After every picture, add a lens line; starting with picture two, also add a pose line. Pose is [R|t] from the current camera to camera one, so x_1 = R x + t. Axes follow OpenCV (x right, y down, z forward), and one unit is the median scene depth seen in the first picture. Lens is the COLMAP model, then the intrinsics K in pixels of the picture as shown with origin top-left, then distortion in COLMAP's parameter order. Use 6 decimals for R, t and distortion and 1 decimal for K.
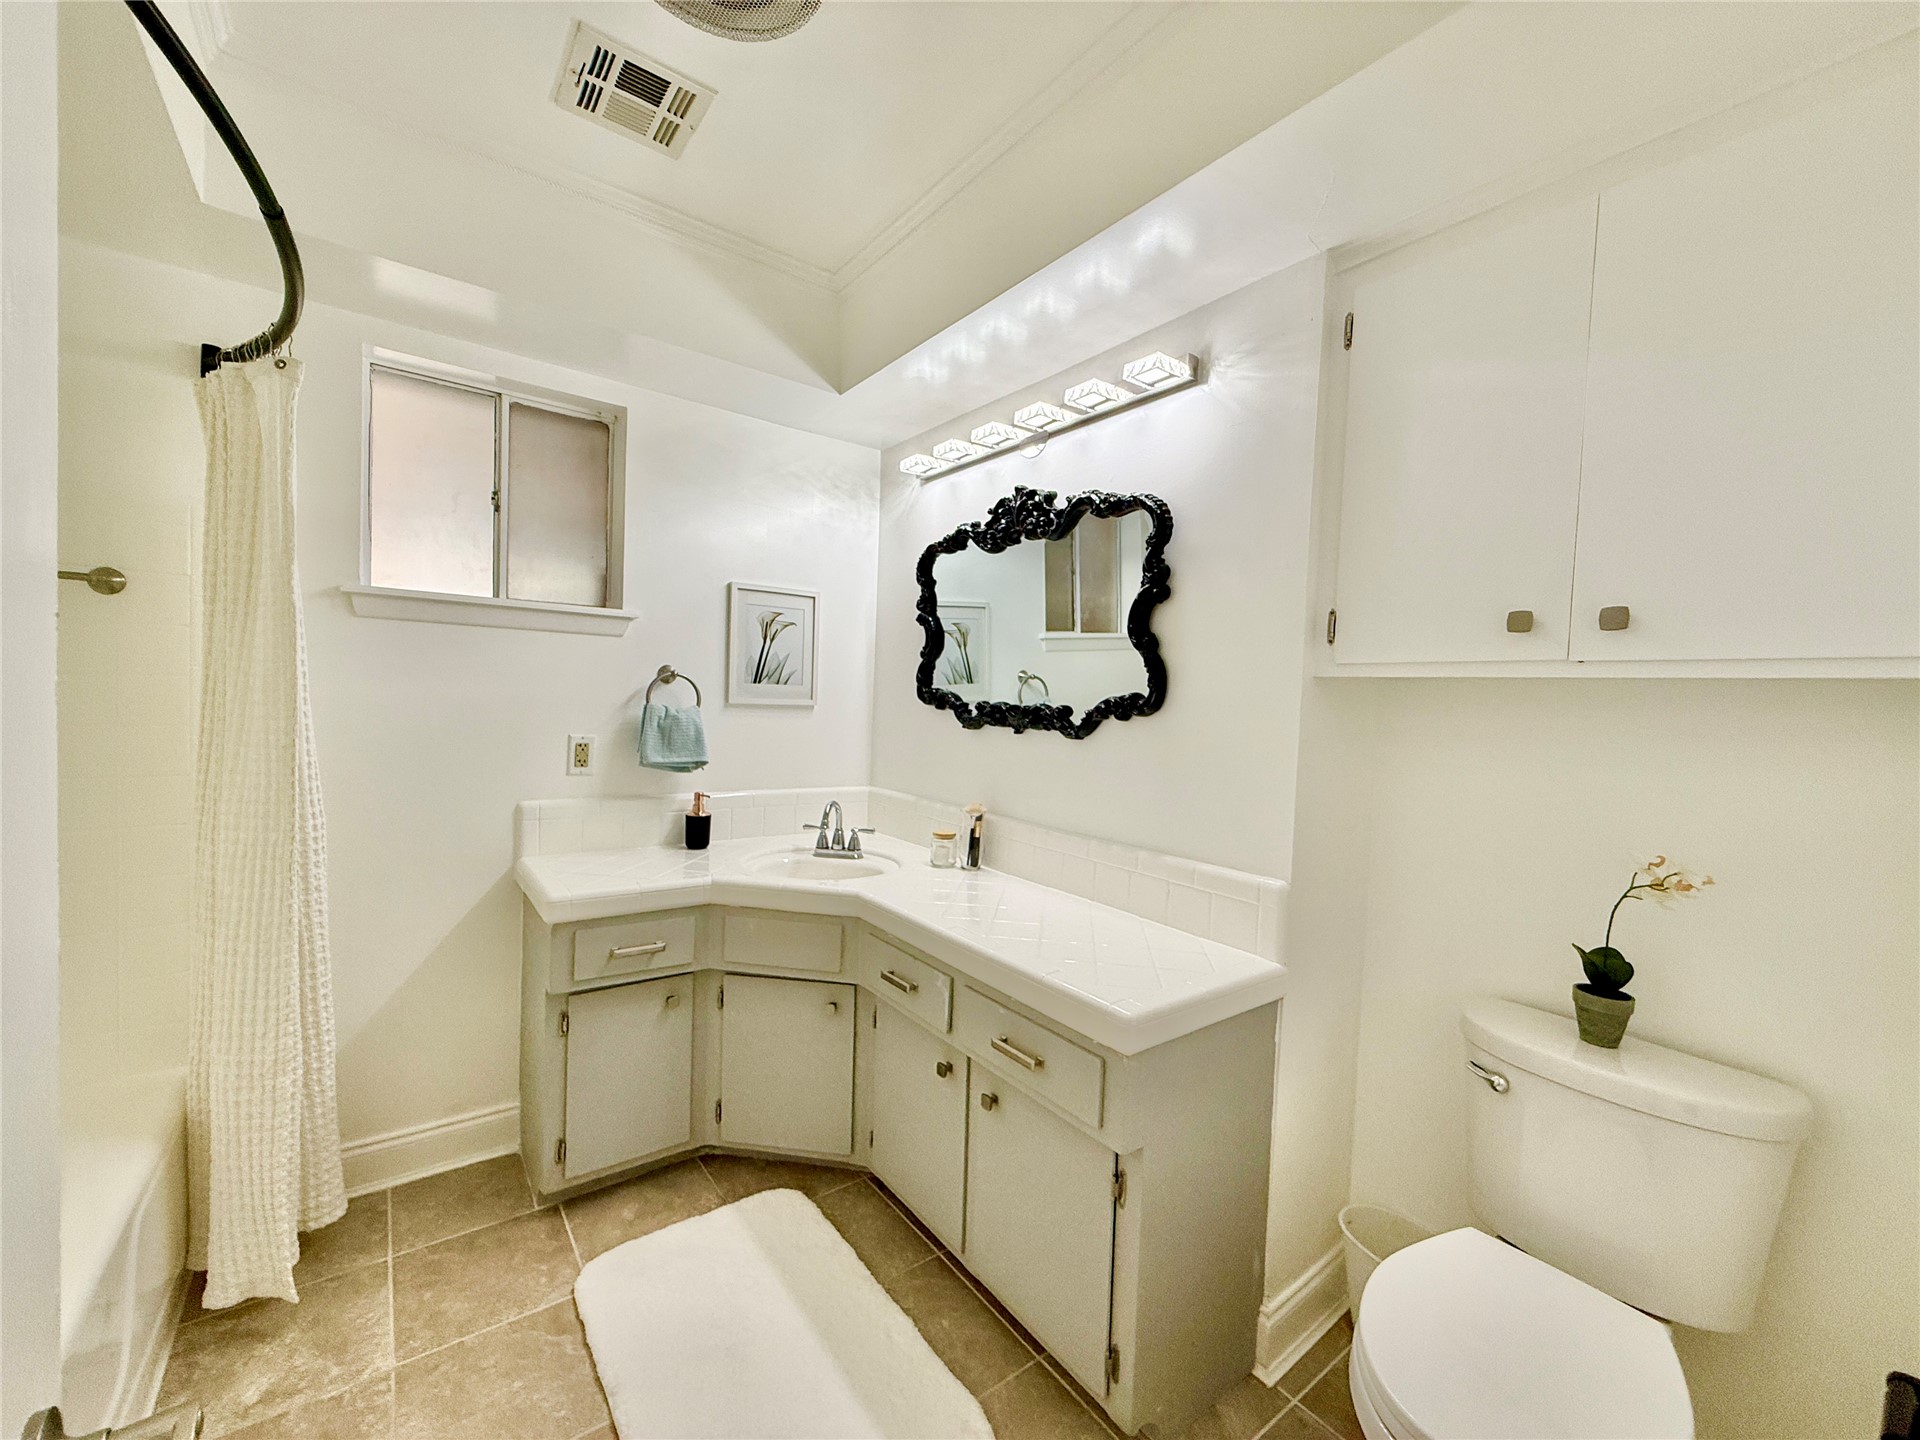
lens RADIAL K [[764.1, 0, 957.4], [0, 764.1, 725.9], [0, 0, 1]] dist [-0.000172, -0.000378]
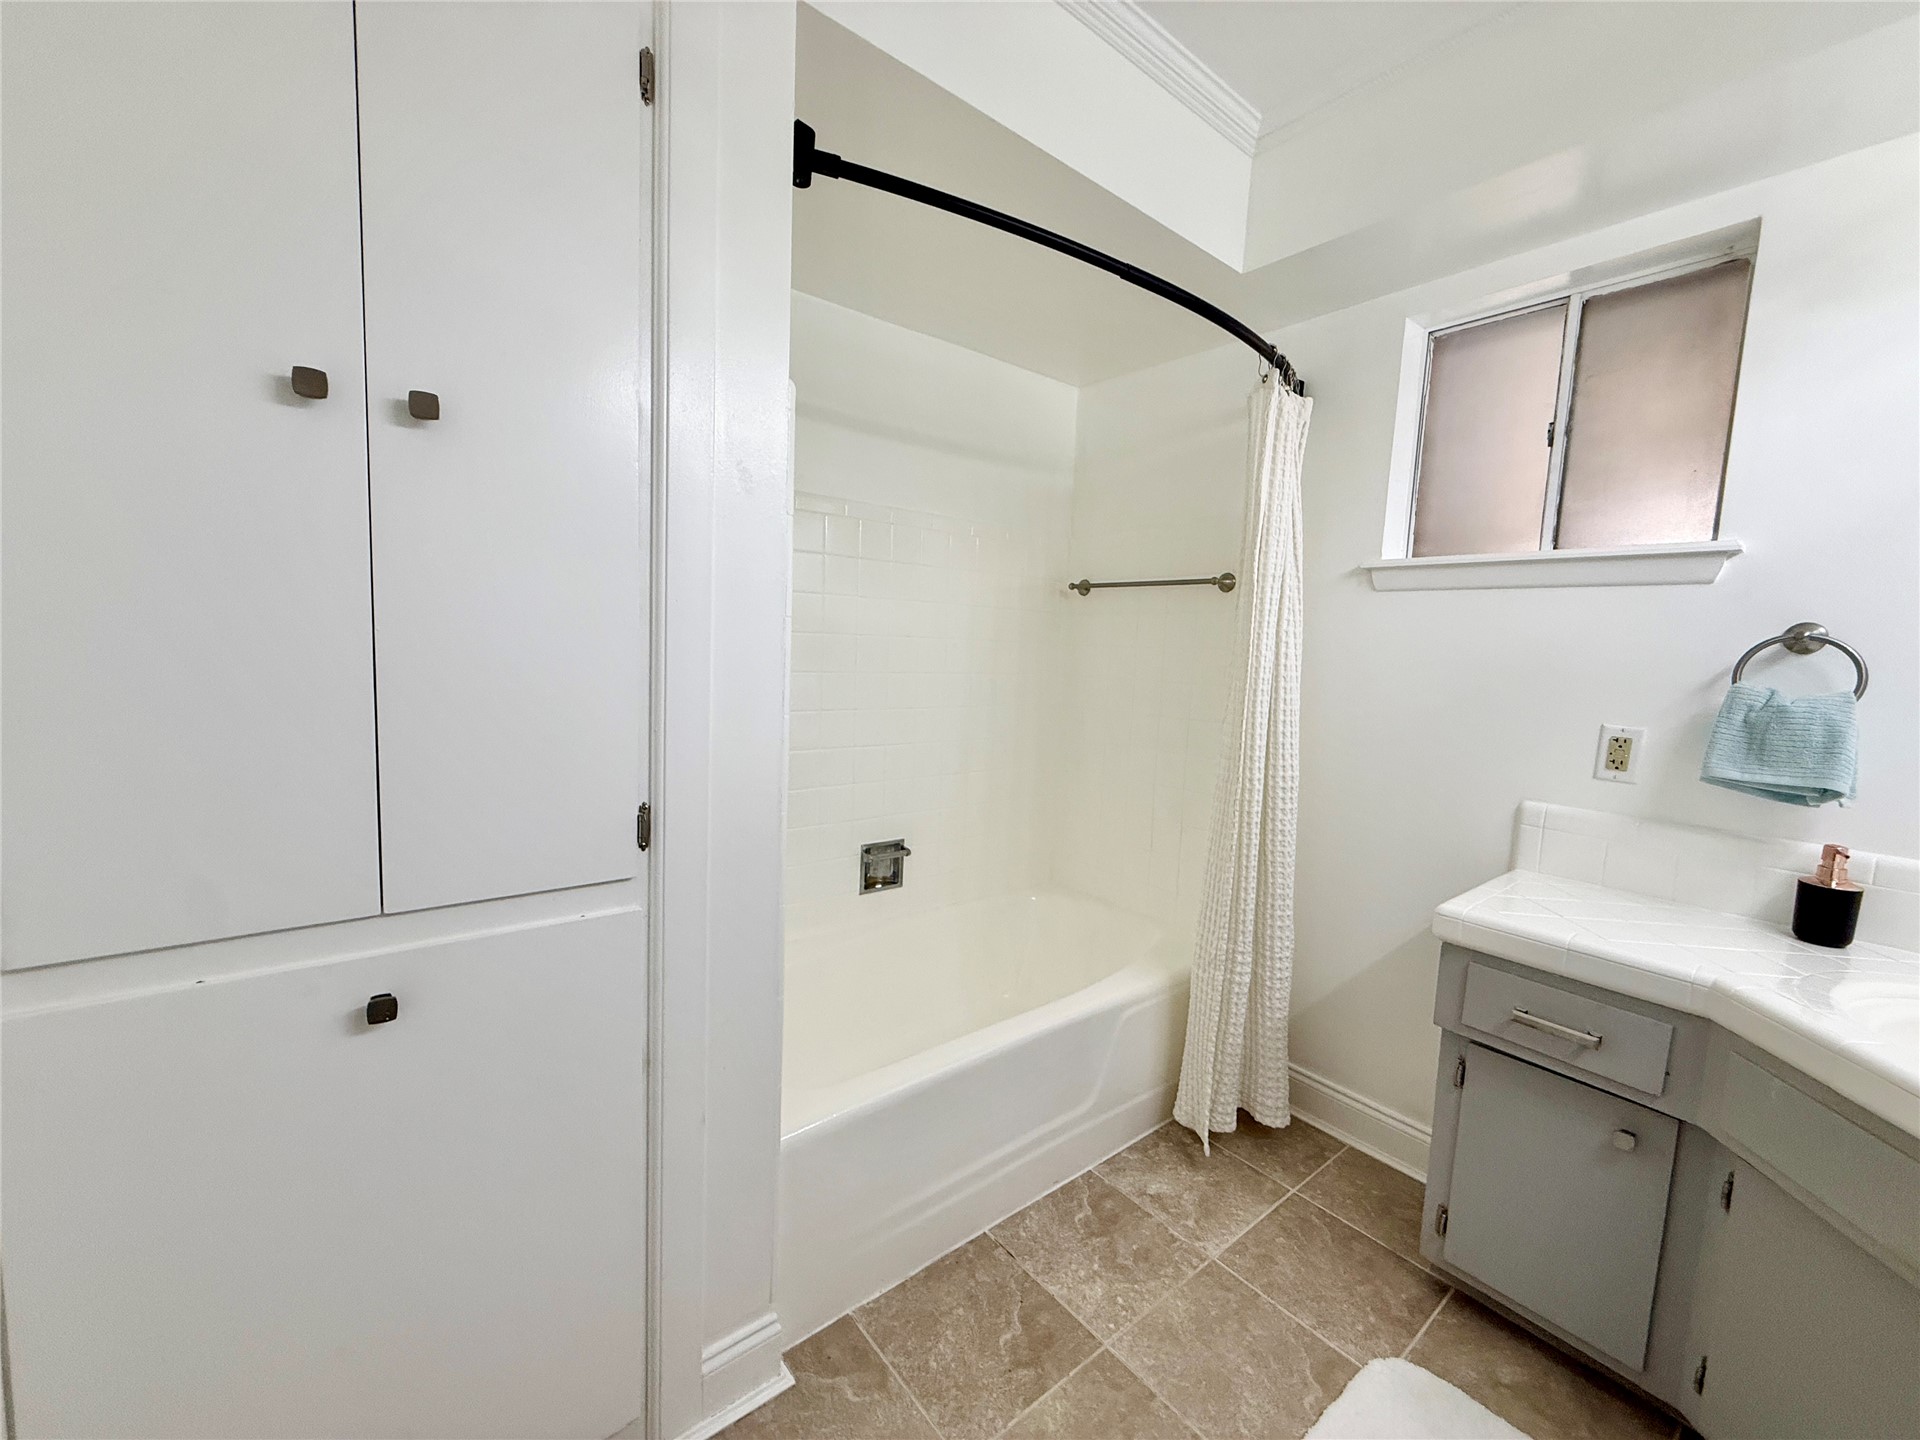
lens RADIAL K [[764.1, 0, 957.4], [0, 764.1, 725.9], [0, 0, 1]] dist [-0.000172, -0.000378]
pose [[0.031510, 0.066877, -0.997264, 0.244396], [-0.079336, 0.994778, 0.064204, 0.017809], [0.996350, 0.077096, 0.036652, 0.412176]]
